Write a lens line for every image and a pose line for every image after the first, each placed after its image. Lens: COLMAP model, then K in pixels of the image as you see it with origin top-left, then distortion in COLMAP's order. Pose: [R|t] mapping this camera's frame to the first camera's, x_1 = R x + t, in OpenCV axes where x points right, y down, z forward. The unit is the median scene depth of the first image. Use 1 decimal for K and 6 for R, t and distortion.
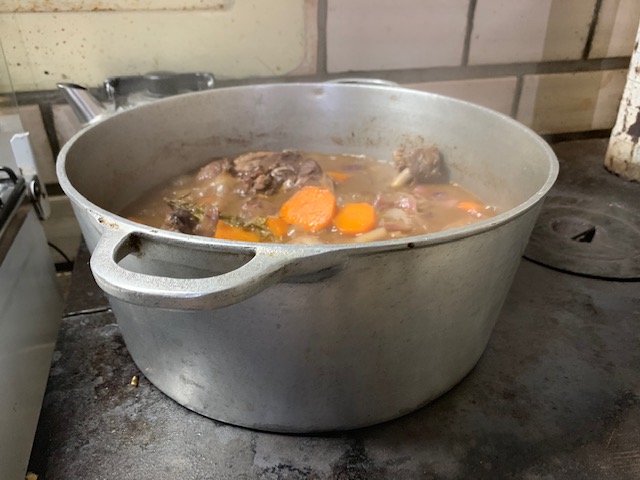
lens RADIAL K [[484.9, 0, 320.0], [0, 484.9, 240.0], [0, 0, 1]] dist [0.008954, -0.010054]
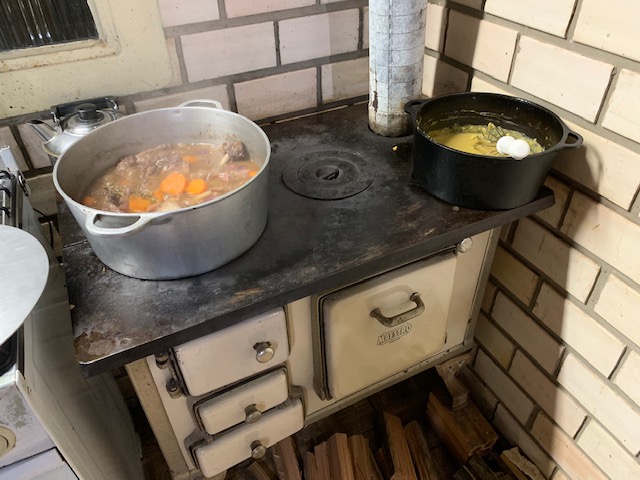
lens RADIAL K [[484.9, 0, 320.0], [0, 484.9, 240.0], [0, 0, 1]] dist [0.008954, -0.010054]
pose [[0.987456, -0.116255, 0.106844, 0.319984], [0.094545, 0.977300, 0.189595, -0.152376], [-0.126460, -0.177115, 0.976032, -1.080637]]
